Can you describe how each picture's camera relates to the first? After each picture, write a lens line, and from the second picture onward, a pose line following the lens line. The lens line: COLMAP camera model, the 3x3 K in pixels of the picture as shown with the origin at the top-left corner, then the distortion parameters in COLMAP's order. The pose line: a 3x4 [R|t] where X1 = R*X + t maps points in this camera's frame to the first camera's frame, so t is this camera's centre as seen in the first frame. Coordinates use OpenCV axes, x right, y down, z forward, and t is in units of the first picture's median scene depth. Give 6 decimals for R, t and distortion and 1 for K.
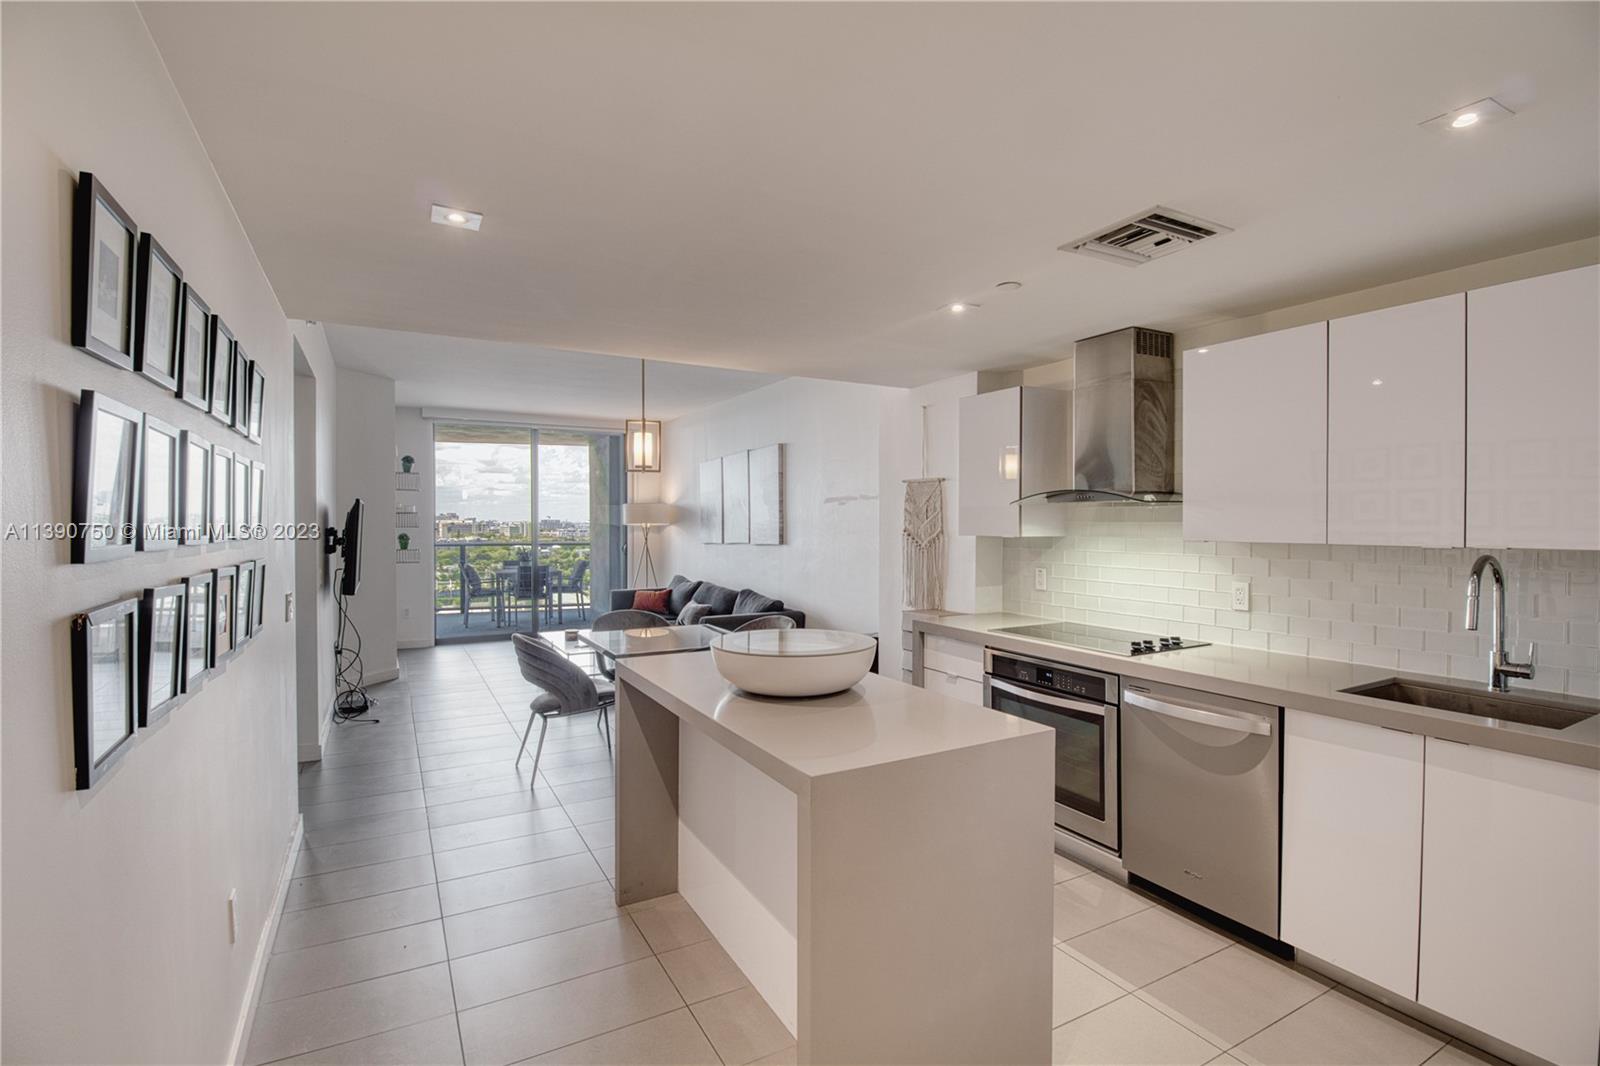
lens RADIAL K [[855.5, 0, 789.3], [0, 855.5, 518.1], [0, 0, 1]] dist [-0.002025, -0.000457]
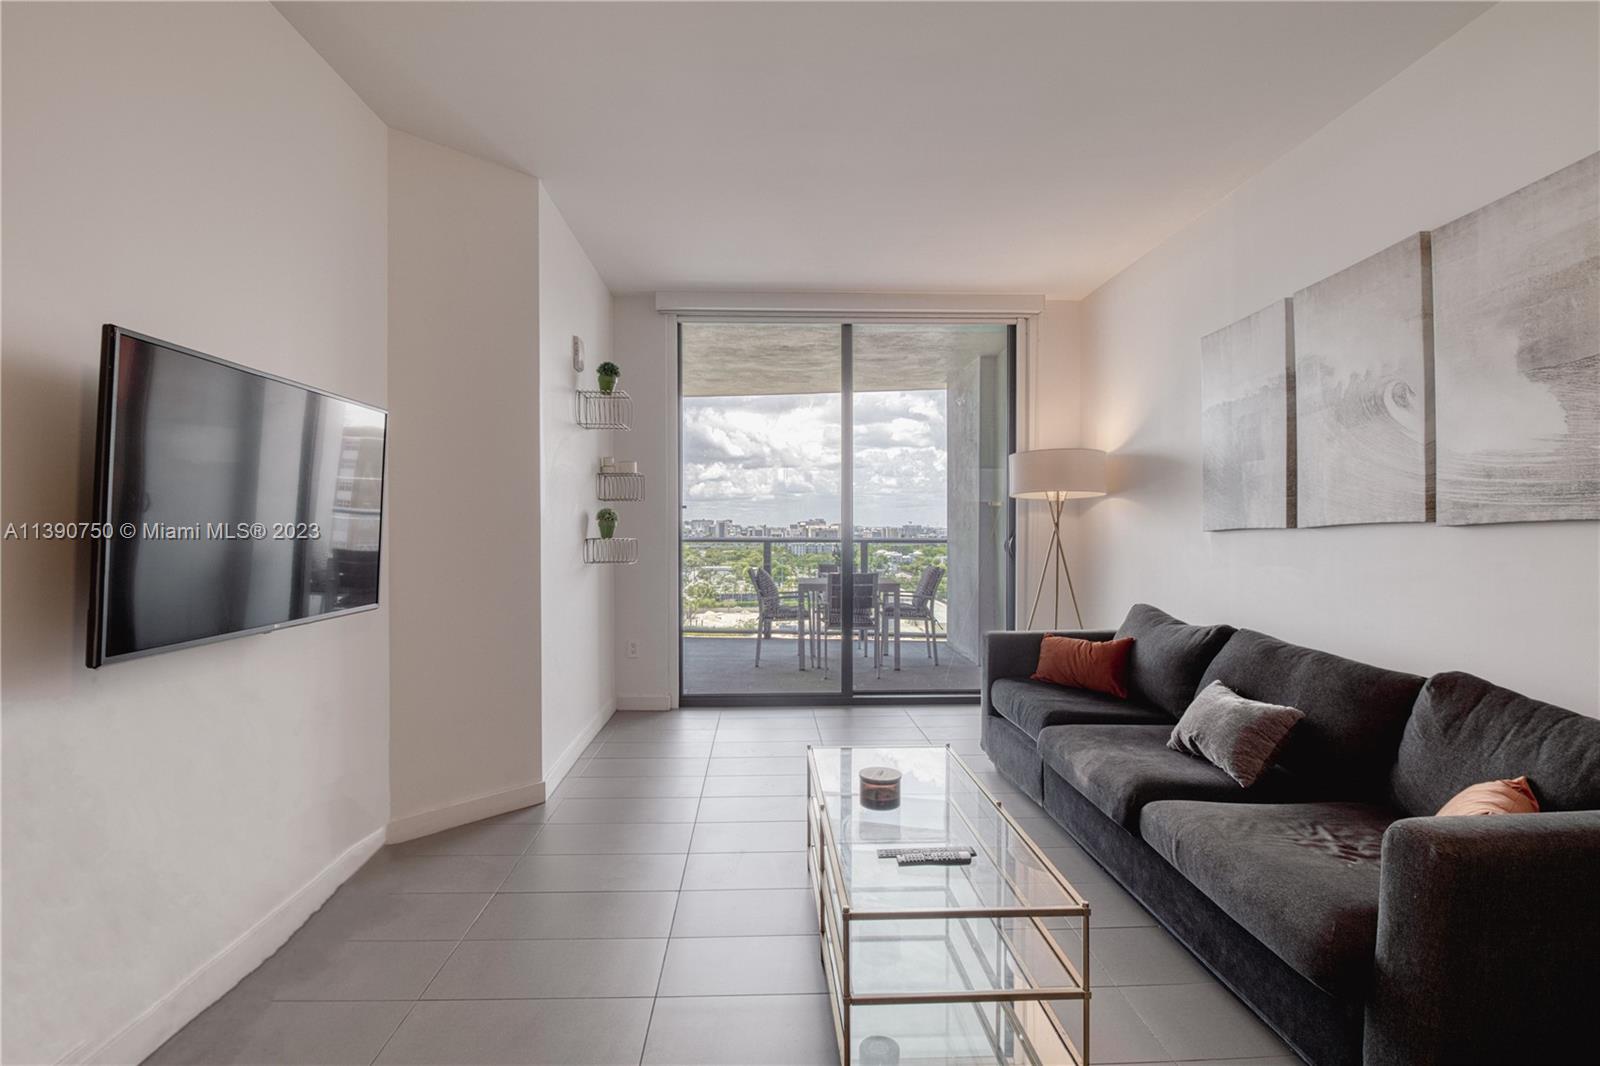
lens RADIAL K [[820.9, 0, 800.0], [0, 820.9, 533.0], [0, 0, 1]] dist [0.000544, -0.015084]
pose [[0.915774, 0.006302, -0.401645, -0.098161], [-0.003690, 0.999967, 0.007276, 0.022836], [0.401678, -0.005181, 0.915766, 0.444506]]
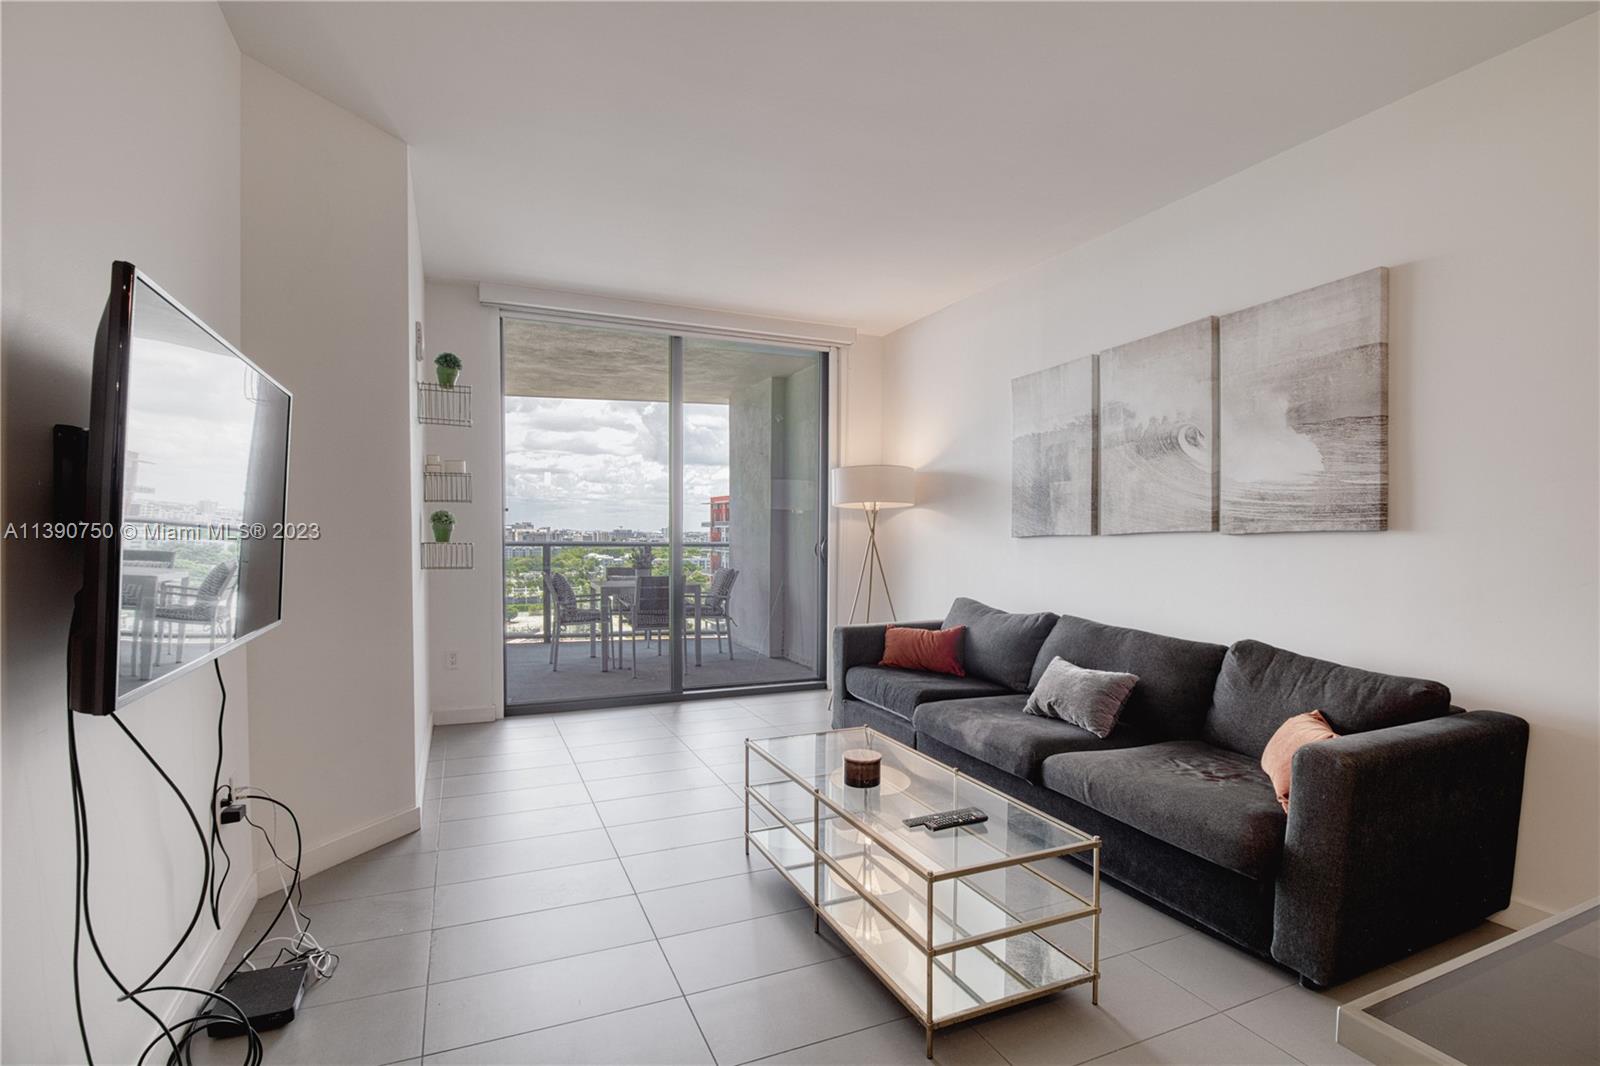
lens RADIAL K [[769.6, 0, 803.6], [0, 769.6, 555.4], [0, 0, 1]] dist [-0.000375, -0.013454]
pose [[0.999493, 0.010340, -0.030110, -0.172844], [-0.009479, 0.999546, 0.028599, 0.022982], [0.030392, -0.028299, 0.999137, 0.427539]]
